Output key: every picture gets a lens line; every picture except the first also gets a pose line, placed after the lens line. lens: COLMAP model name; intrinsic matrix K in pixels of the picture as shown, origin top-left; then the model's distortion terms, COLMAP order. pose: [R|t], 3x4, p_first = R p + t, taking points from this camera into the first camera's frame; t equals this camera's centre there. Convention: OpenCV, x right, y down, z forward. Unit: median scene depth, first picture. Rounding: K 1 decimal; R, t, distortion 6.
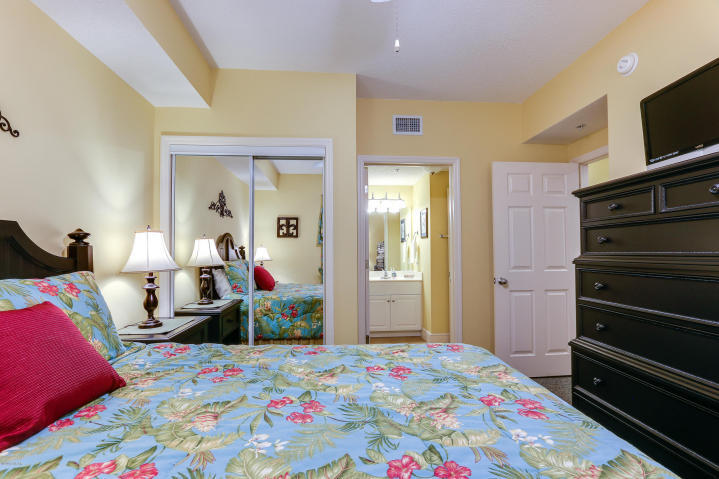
lens RADIAL K [[334.8, 0, 362.8], [0, 334.8, 241.6], [0, 0, 1]] dist [-0.010382, 0.000065]
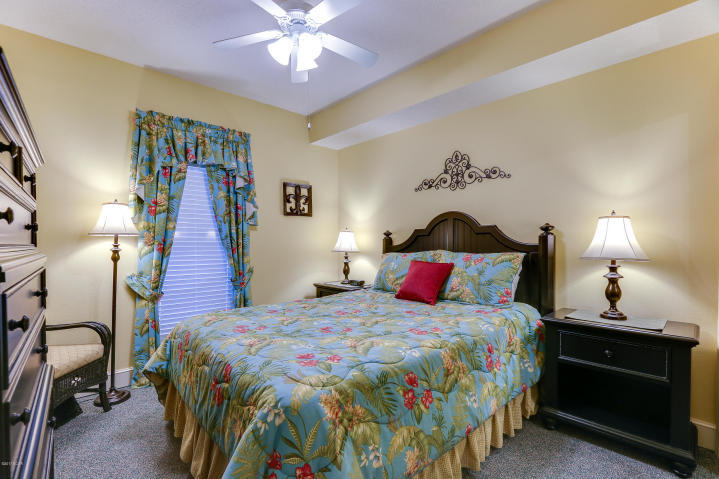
lens RADIAL K [[334.8, 0, 362.8], [0, 334.8, 241.6], [0, 0, 1]] dist [-0.010382, 0.000065]
pose [[-0.777728, 0.004678, -0.628584, 0.644272], [0.027807, 0.999249, -0.026969, 0.056292], [0.627986, -0.038454, -0.777274, 1.633077]]
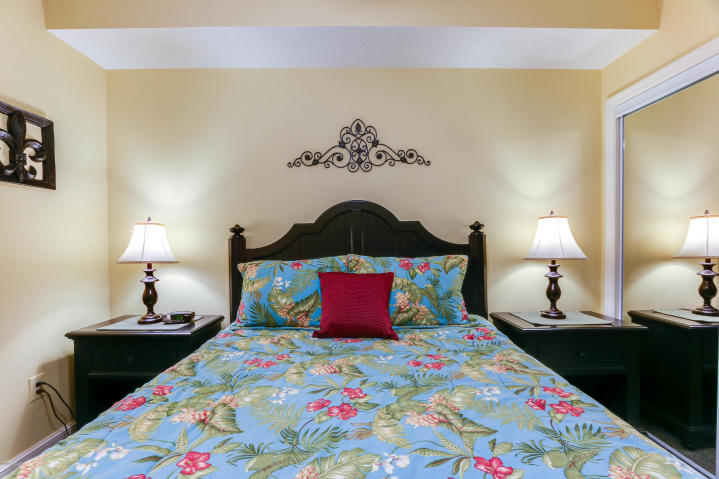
lens RADIAL K [[334.8, 0, 362.8], [0, 334.8, 241.6], [0, 0, 1]] dist [-0.010382, 0.000065]
pose [[-0.076463, 0.004928, -0.997060, 0.446961], [0.042503, 0.999095, 0.001679, 0.019000], [0.996166, -0.042250, -0.076603, 0.678976]]
